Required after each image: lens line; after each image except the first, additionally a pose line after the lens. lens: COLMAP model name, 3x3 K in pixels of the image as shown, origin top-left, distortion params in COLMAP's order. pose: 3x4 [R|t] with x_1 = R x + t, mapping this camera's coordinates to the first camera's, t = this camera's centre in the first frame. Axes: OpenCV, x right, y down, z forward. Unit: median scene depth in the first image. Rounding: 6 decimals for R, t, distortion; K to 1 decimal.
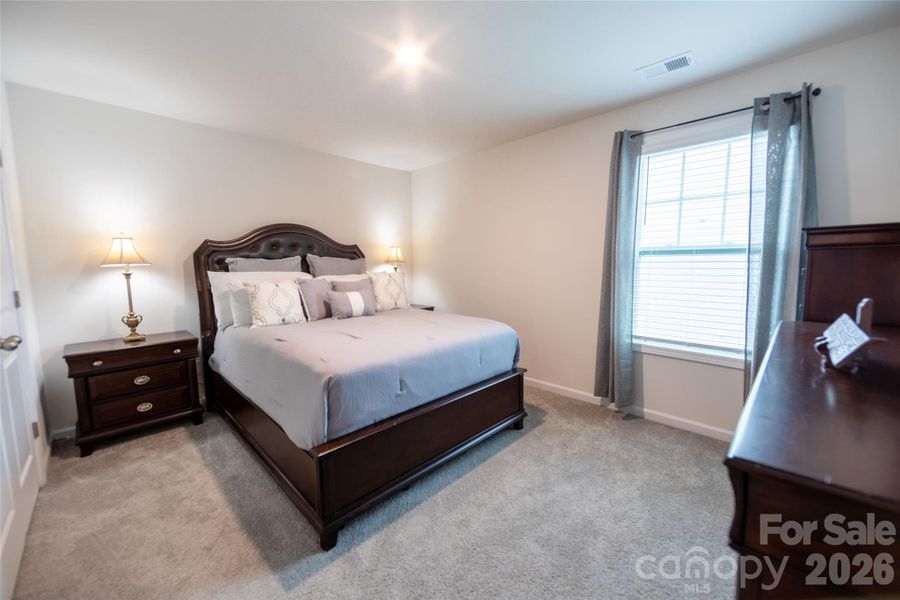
lens RADIAL K [[347.8, 0, 450.2], [0, 347.8, 297.0], [0, 0, 1]] dist [0.005634, -0.002181]
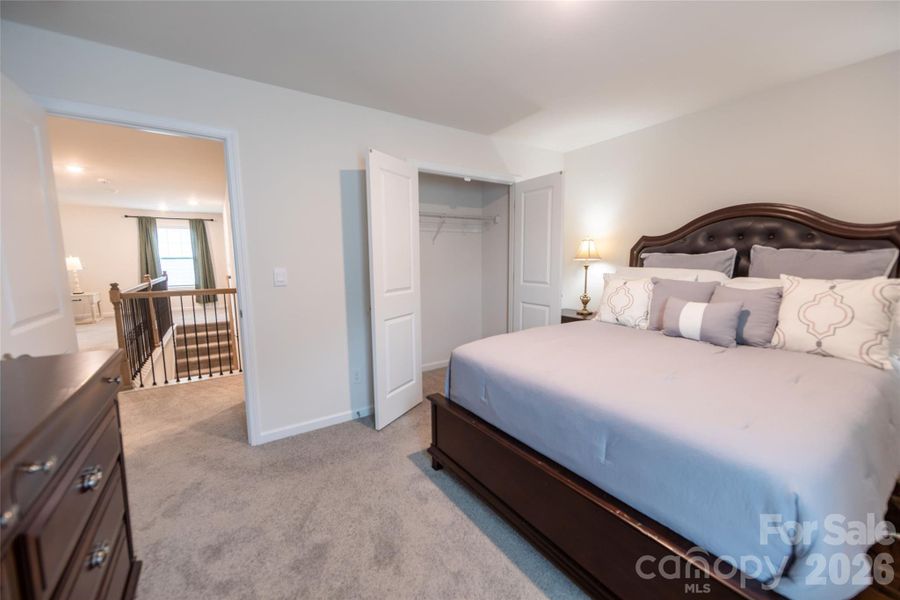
lens RADIAL K [[347.8, 0, 448.9], [0, 347.8, 298.2], [0, 0, 1]] dist [0.005634, -0.002181]
pose [[-0.202525, 0.121928, -0.971657, 0.535003], [-0.085238, 0.986258, 0.141527, -0.087744], [0.975560, 0.111485, -0.189349, 0.734035]]
